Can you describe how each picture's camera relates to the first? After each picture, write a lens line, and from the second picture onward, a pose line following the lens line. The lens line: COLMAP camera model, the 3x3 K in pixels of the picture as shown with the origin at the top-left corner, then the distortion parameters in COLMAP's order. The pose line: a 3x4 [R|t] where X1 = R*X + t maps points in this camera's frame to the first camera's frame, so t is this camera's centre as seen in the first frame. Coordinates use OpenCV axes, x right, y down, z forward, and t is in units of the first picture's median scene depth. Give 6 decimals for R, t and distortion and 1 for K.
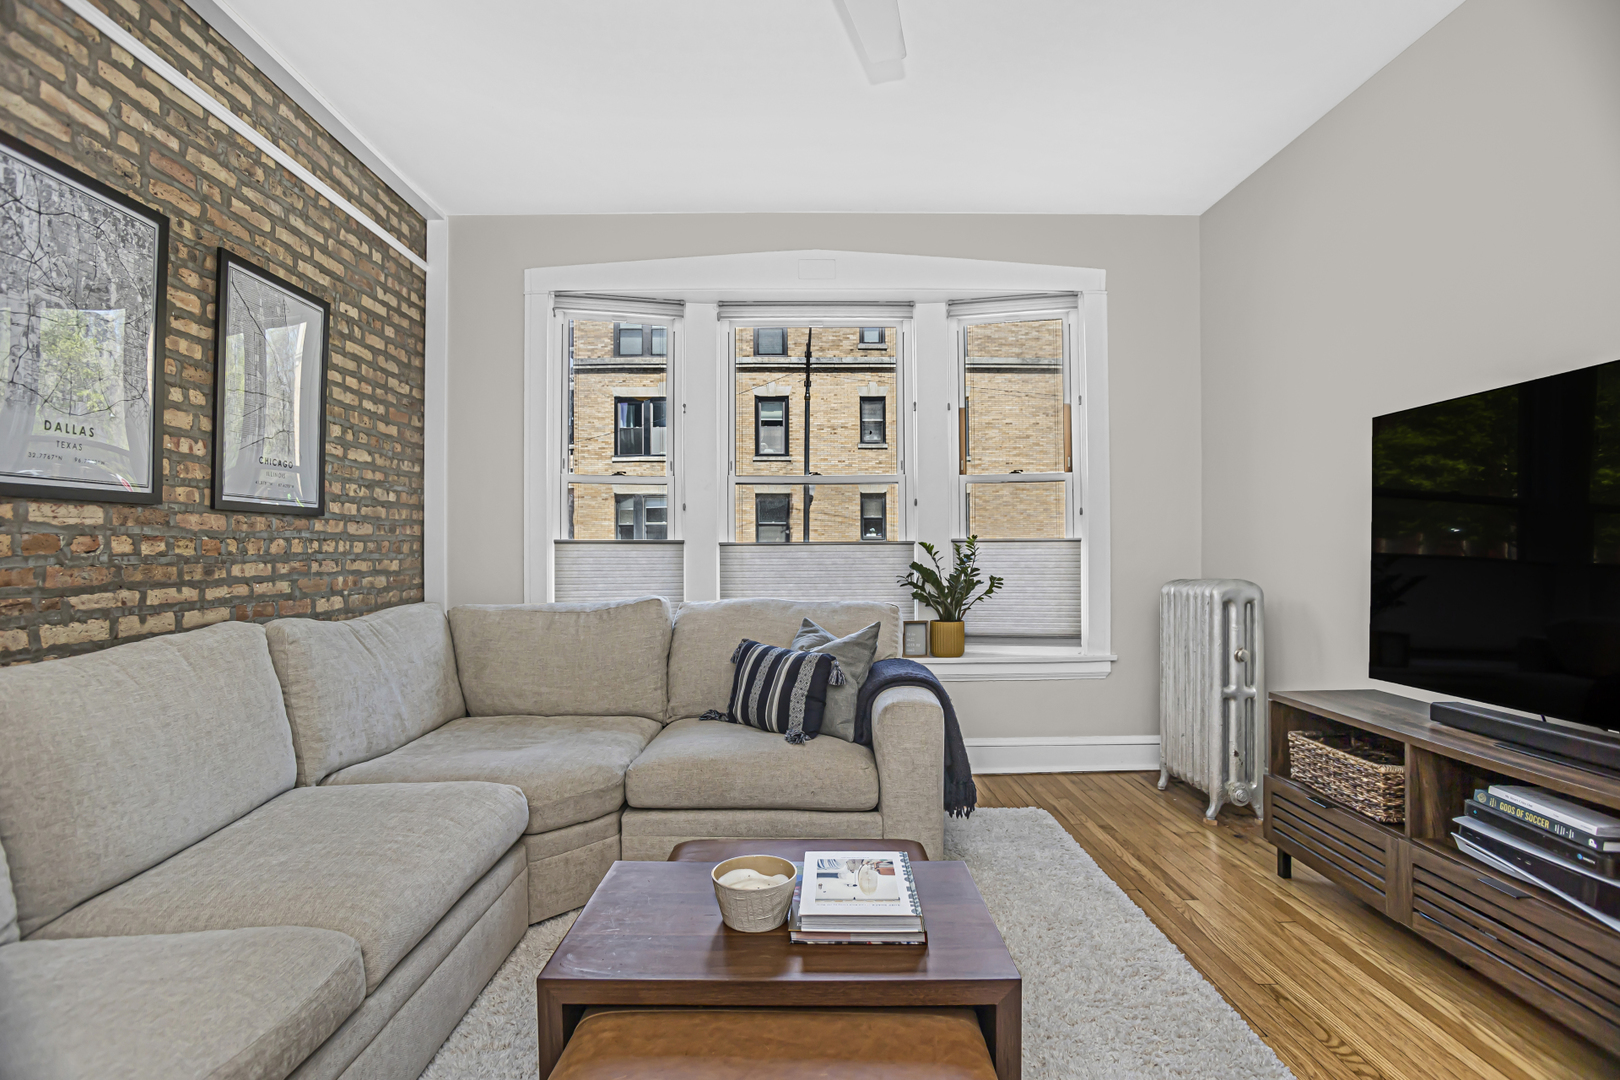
lens RADIAL K [[778.2, 0, 810.0], [0, 778.2, 540.0], [0, 0, 1]] dist [-0.061209, 0.037484]
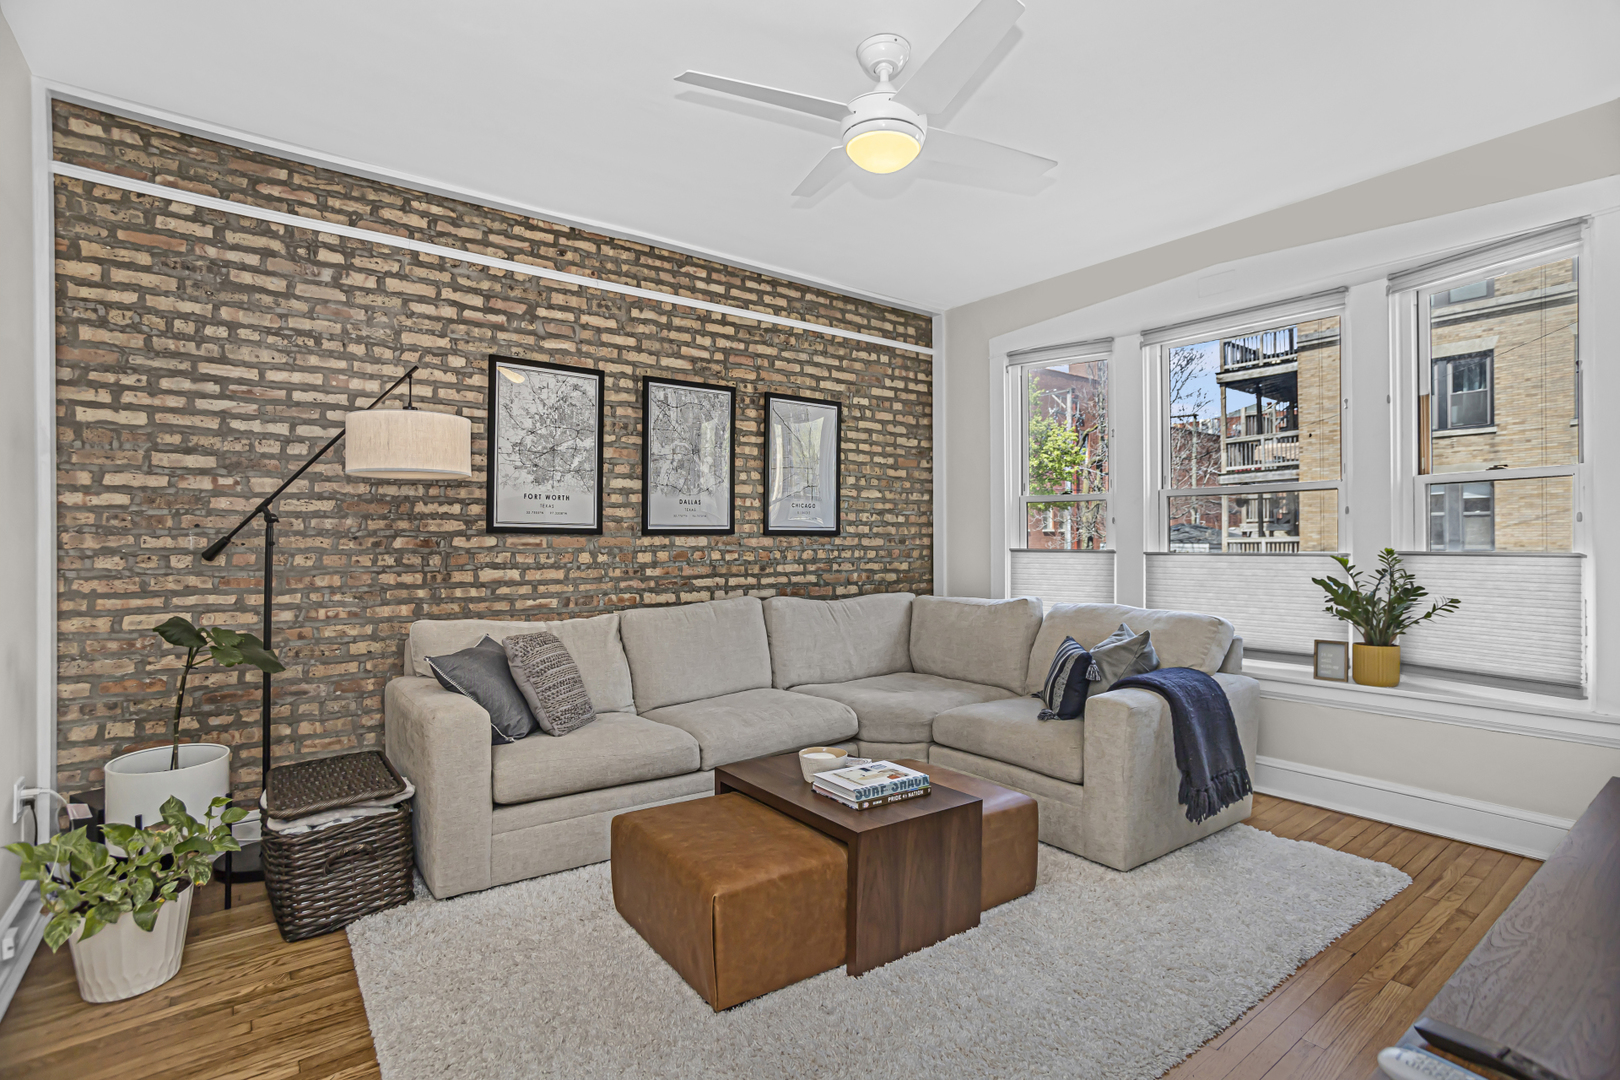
lens RADIAL K [[778.2, 0, 810.0], [0, 778.2, 540.0], [0, 0, 1]] dist [-0.061209, 0.037484]
pose [[0.605508, 0.000975, -0.795838, 0.651203], [0.006169, 0.999963, 0.005918, -0.032442], [0.795815, -0.008493, 0.605480, -0.043283]]
